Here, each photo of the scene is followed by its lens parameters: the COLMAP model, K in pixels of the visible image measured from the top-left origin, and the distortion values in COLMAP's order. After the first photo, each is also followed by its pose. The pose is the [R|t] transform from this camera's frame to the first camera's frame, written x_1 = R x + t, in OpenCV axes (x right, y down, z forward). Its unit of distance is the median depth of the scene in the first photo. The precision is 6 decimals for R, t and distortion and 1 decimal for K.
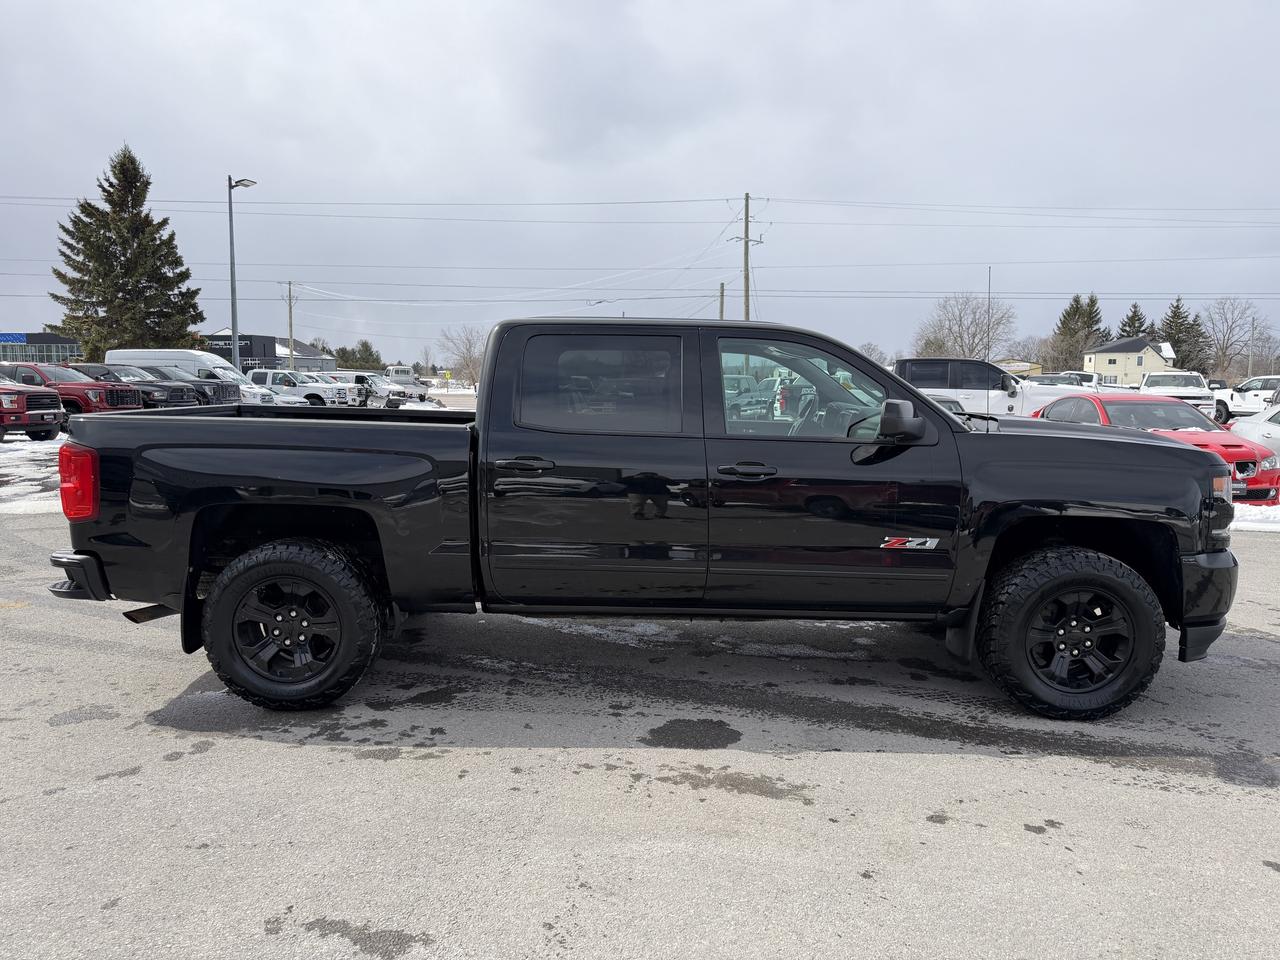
lens RADIAL K [[896.6, 0, 641.1], [0, 896.6, 479.4], [0, 0, 1]] dist [0.041123, -0.050666]
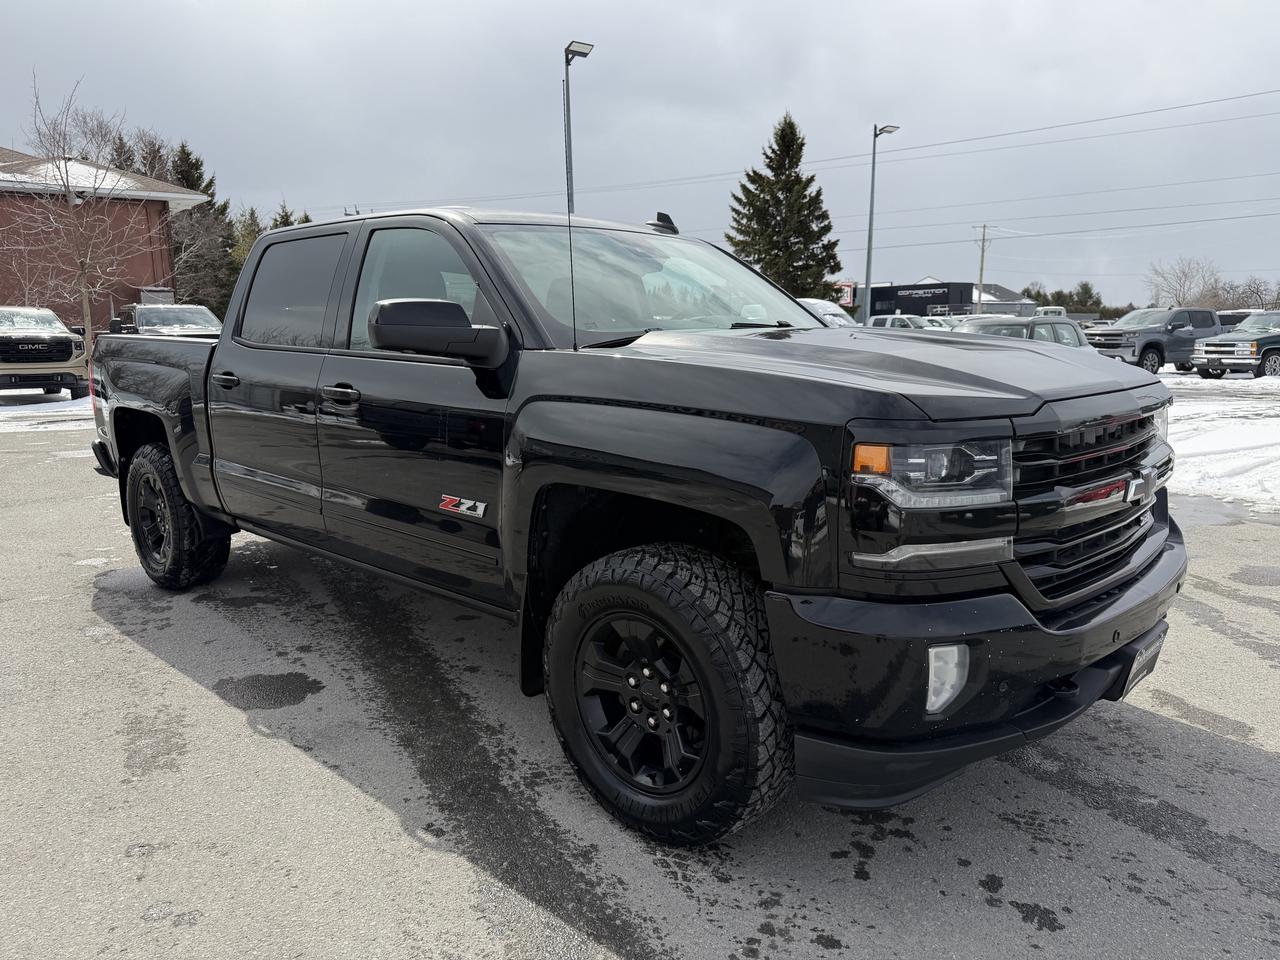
lens RADIAL K [[896.6, 0, 642.6], [0, 896.6, 491.1], [0, 0, 1]] dist [0.041123, -0.050666]
pose [[0.729367, 0.104201, -0.676140, 0.094346], [-0.056955, 0.994150, 0.091771, -0.001397], [0.681747, -0.028425, 0.731035, 0.062776]]
